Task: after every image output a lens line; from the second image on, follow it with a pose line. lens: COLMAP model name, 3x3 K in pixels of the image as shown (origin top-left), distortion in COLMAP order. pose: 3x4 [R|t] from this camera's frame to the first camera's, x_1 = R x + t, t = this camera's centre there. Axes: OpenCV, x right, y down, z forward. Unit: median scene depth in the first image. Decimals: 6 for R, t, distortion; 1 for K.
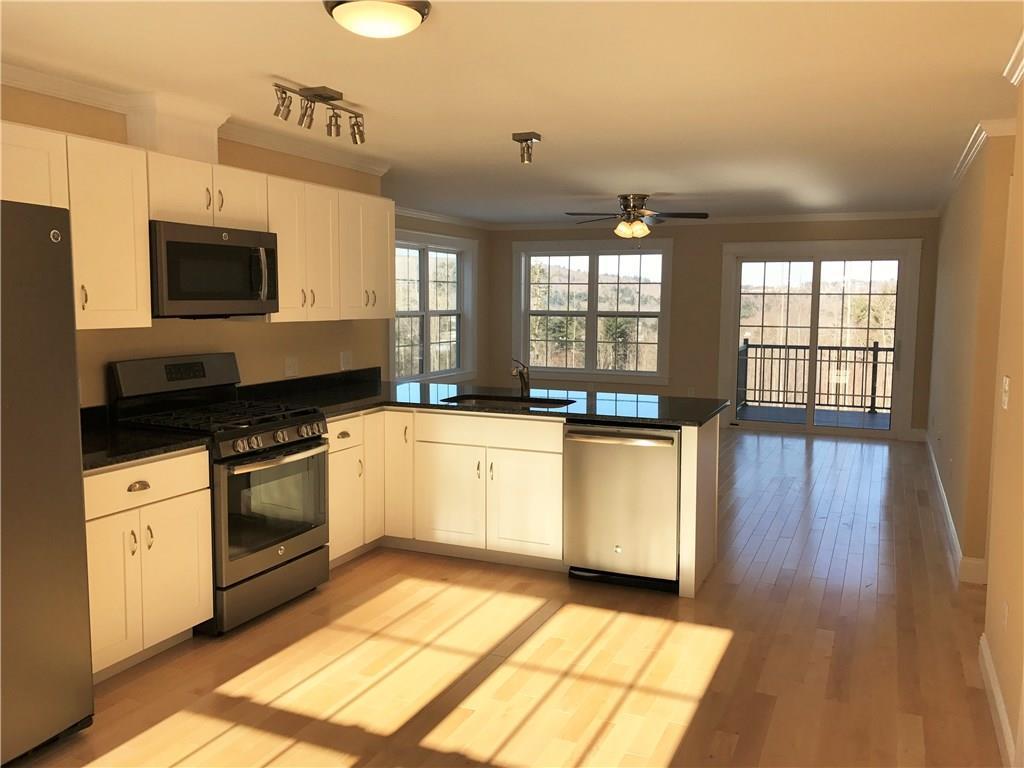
lens RADIAL K [[847.4, 0, 490.9], [0, 847.4, 379.2], [0, 0, 1]] dist [0.049677, 0.007878]
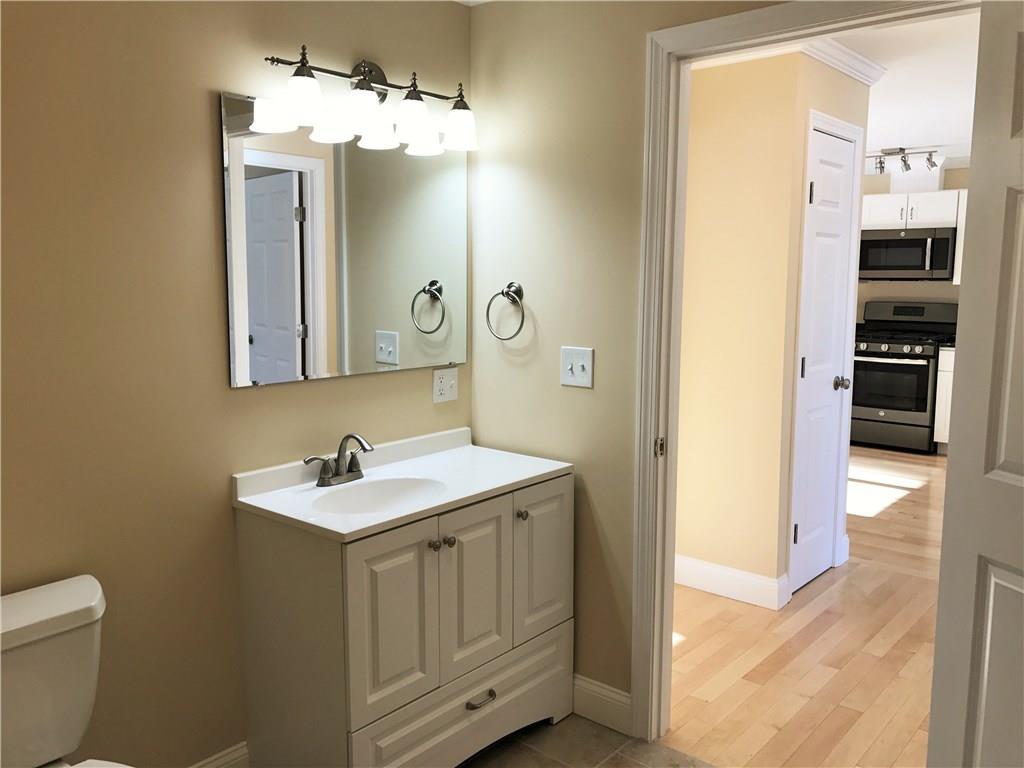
lens RADIAL K [[842.2, 0, 512.0], [0, 842.2, 384.0], [0, 0, 1]] dist [0.127458, -0.190451]
pose [[-0.263969, 0.114295, -0.957735, 1.707717], [-0.100468, 0.984295, 0.145156, -0.039077], [0.959284, 0.134538, -0.248341, 0.729052]]
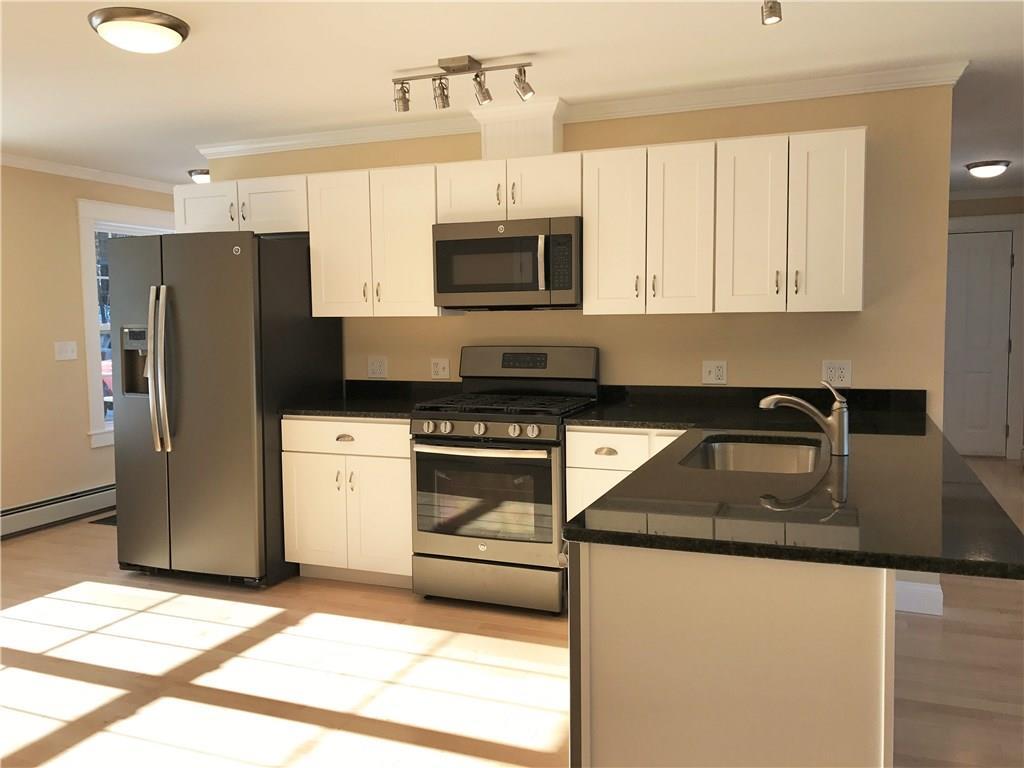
lens RADIAL K [[842.2, 0, 512.0], [0, 842.2, 384.0], [0, 0, 1]] dist [0.127458, -0.190451]
pose [[0.055888, 0.073266, -0.995745, 0.736156], [-0.087084, 0.993861, 0.068240, -0.054524], [0.994632, 0.082900, 0.061926, 0.998188]]
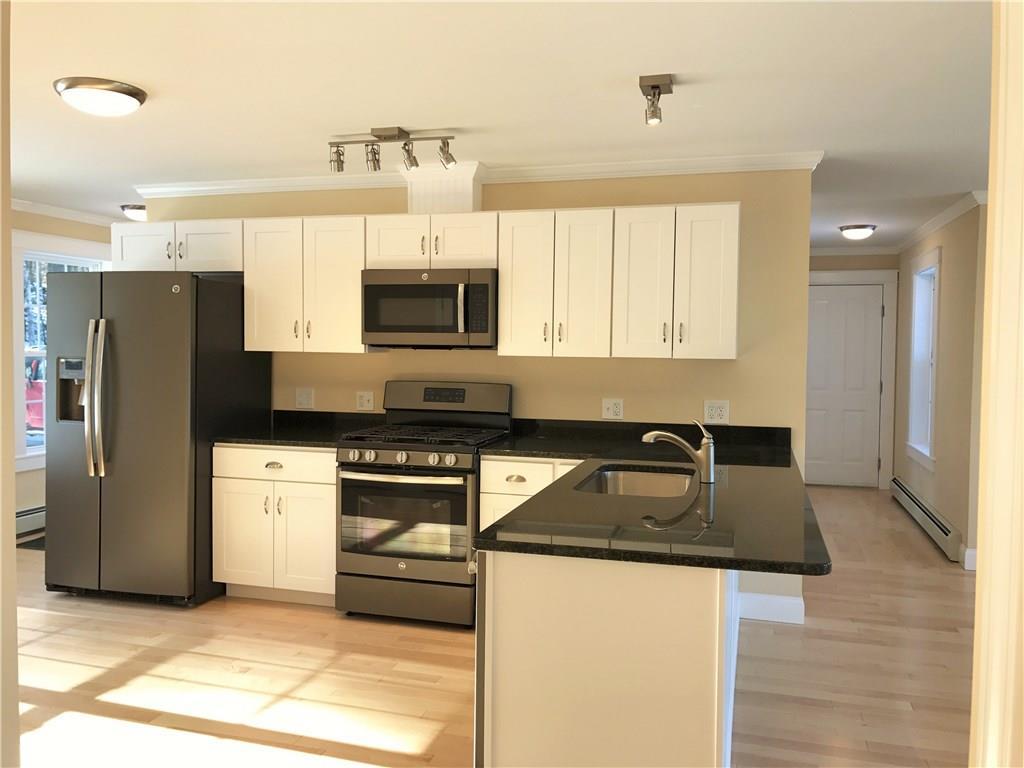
lens RADIAL K [[842.2, 0, 512.0], [0, 842.2, 384.0], [0, 0, 1]] dist [0.127458, -0.190451]
pose [[0.149281, 0.041452, -0.987925, 0.847307], [-0.108370, 0.993788, 0.025323, -0.068528], [0.982838, 0.103281, 0.152846, 0.989251]]
